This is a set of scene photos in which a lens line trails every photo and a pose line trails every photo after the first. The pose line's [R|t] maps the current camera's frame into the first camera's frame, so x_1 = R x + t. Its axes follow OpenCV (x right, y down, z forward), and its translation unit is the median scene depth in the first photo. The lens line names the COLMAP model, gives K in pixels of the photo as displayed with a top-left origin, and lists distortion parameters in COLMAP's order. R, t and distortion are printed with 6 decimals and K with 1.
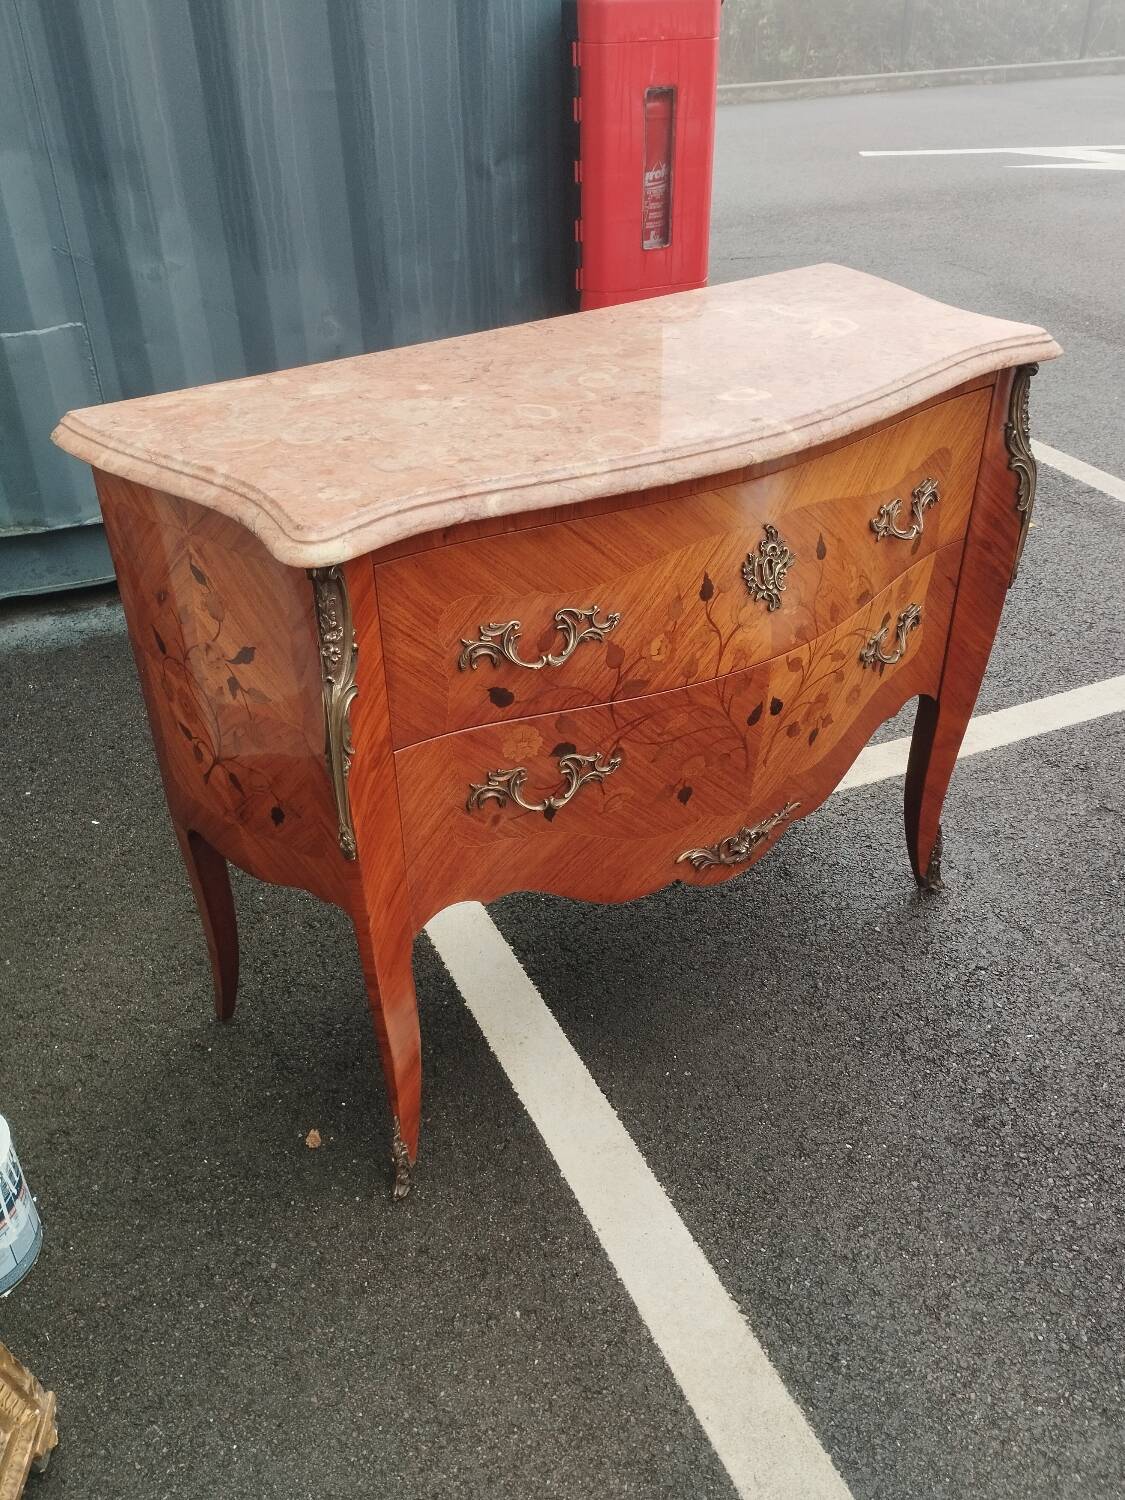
lens RADIAL K [[1284.2, 0, 566.9], [0, 1284.2, 751.2], [0, 0, 1]] dist [0.063942, -0.092531]
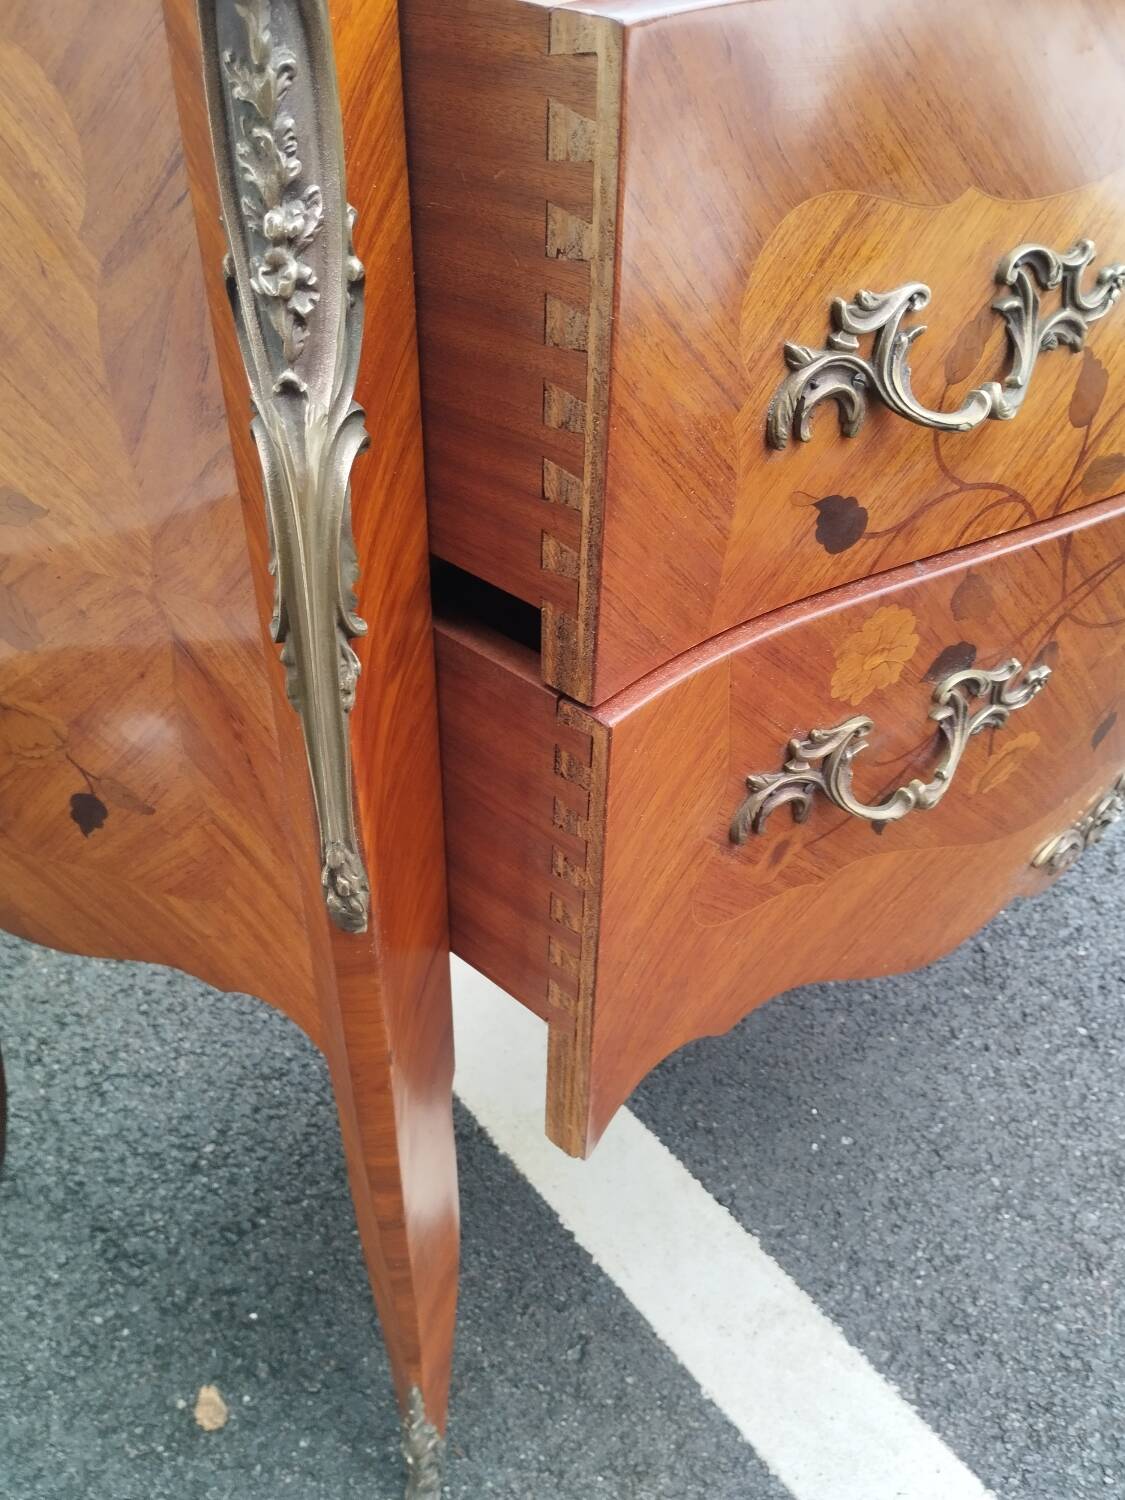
lens RADIAL K [[1284.2, 0, 553.8], [0, 1284.2, 742.5], [0, 0, 1]] dist [0.063942, -0.092531]
pose [[0.975211, -0.109222, 0.192442, -0.144316], [0.091225, 0.990792, 0.100043, 0.000685], [-0.201596, -0.080008, 0.976195, 0.527623]]
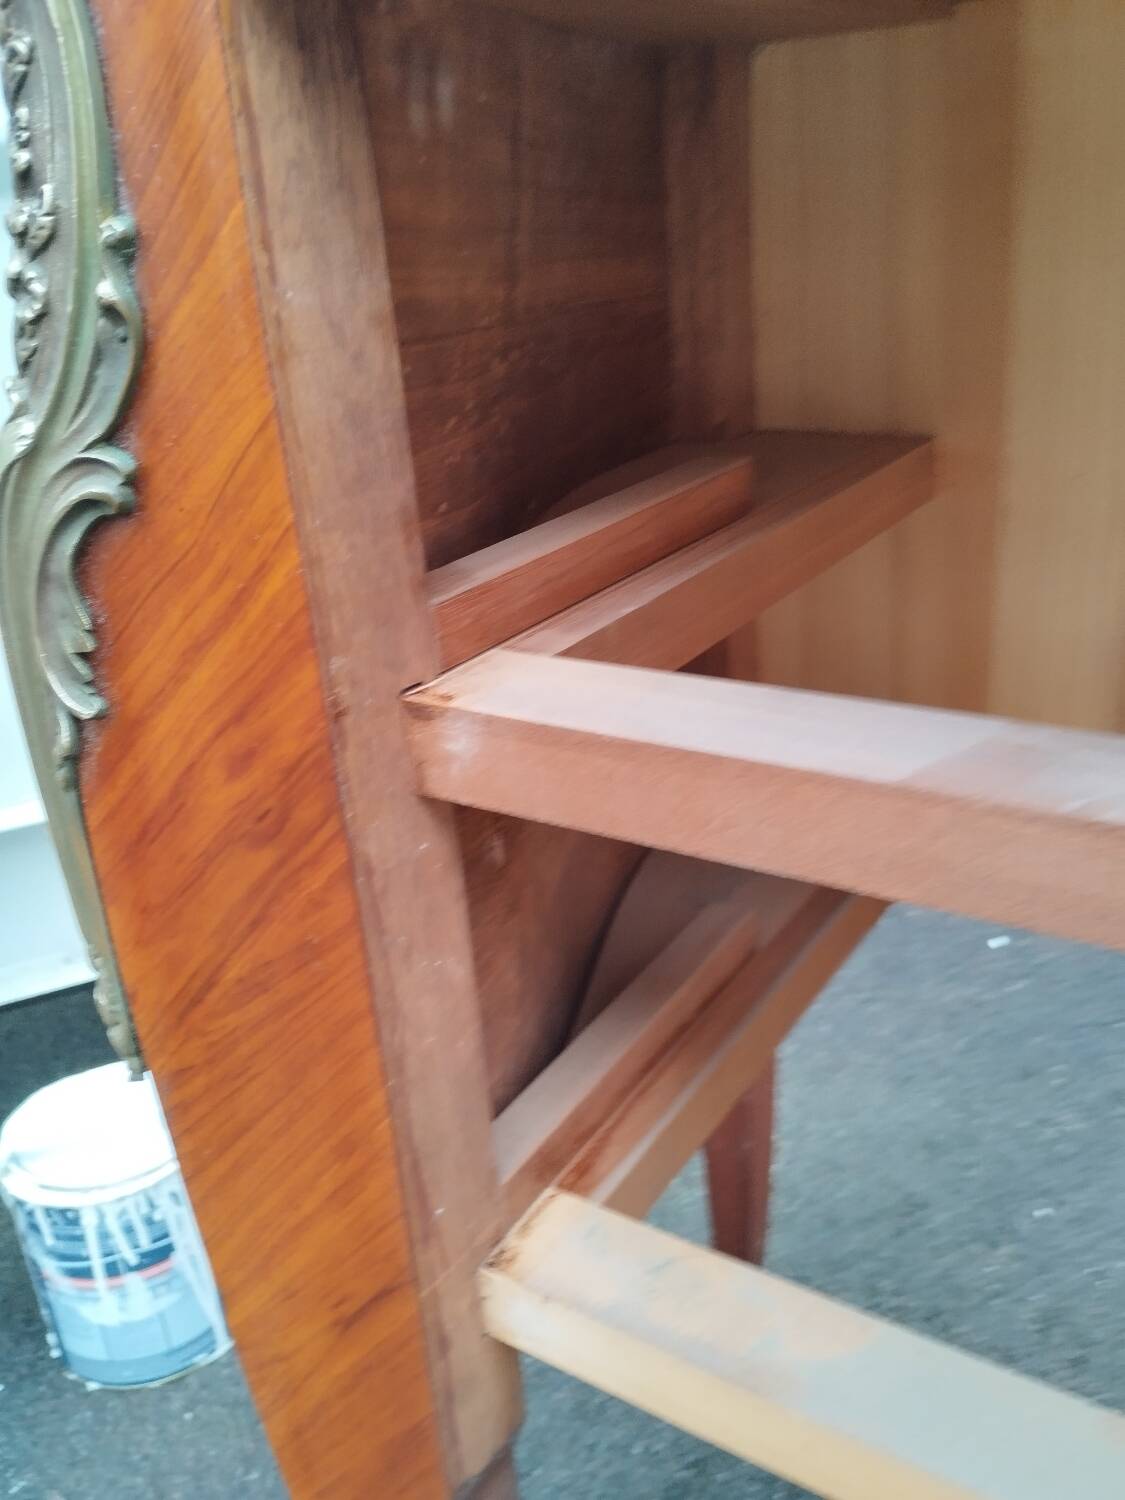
lens RADIAL K [[1284.2, 0, 561.4], [0, 1284.2, 740.9], [0, 0, 1]] dist [0.063942, -0.092531]
pose [[0.354784, 0.353118, -0.865700, 0.085705], [-0.449905, 0.876159, 0.173003, -0.067553], [0.819582, 0.328104, 0.469717, 0.749884]]
